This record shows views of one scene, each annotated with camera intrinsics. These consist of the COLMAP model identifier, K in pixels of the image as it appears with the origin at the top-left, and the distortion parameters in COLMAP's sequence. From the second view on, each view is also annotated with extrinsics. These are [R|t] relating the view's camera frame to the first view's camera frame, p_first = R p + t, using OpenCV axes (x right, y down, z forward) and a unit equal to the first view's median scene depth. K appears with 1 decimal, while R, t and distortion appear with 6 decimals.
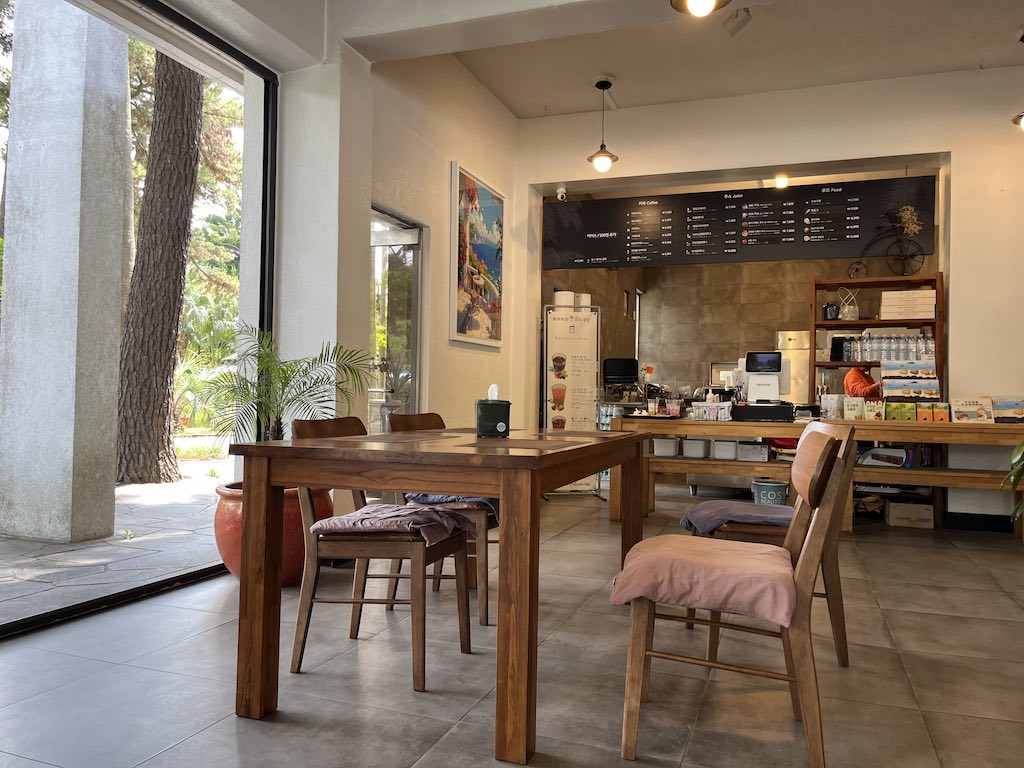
lens RADIAL K [[772.1, 0, 521.5], [0, 772.1, 386.6], [0, 0, 1]] dist [0.084801, -0.109846]
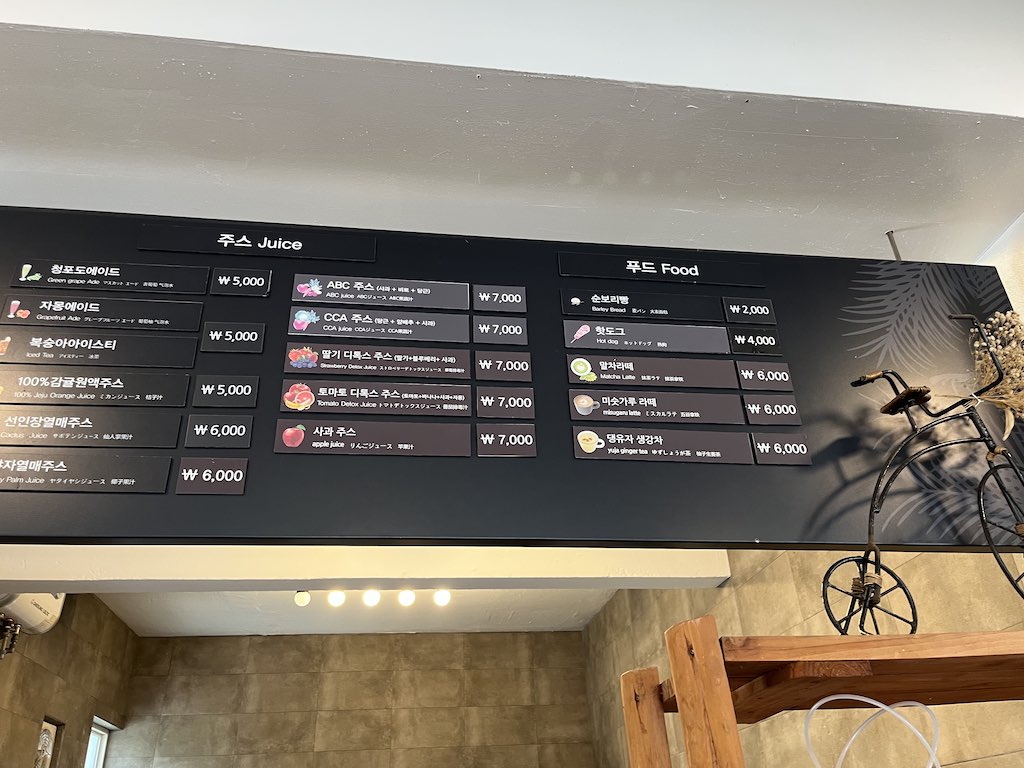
lens RADIAL K [[772.1, 0, 521.5], [0, 772.1, 386.6], [0, 0, 1]] dist [0.084801, -0.109846]
pose [[0.881351, 0.190955, 0.432152, 0.134292], [0.054521, 0.867466, -0.494500, -0.053070], [-0.469305, 0.459390, 0.754131, 0.441161]]
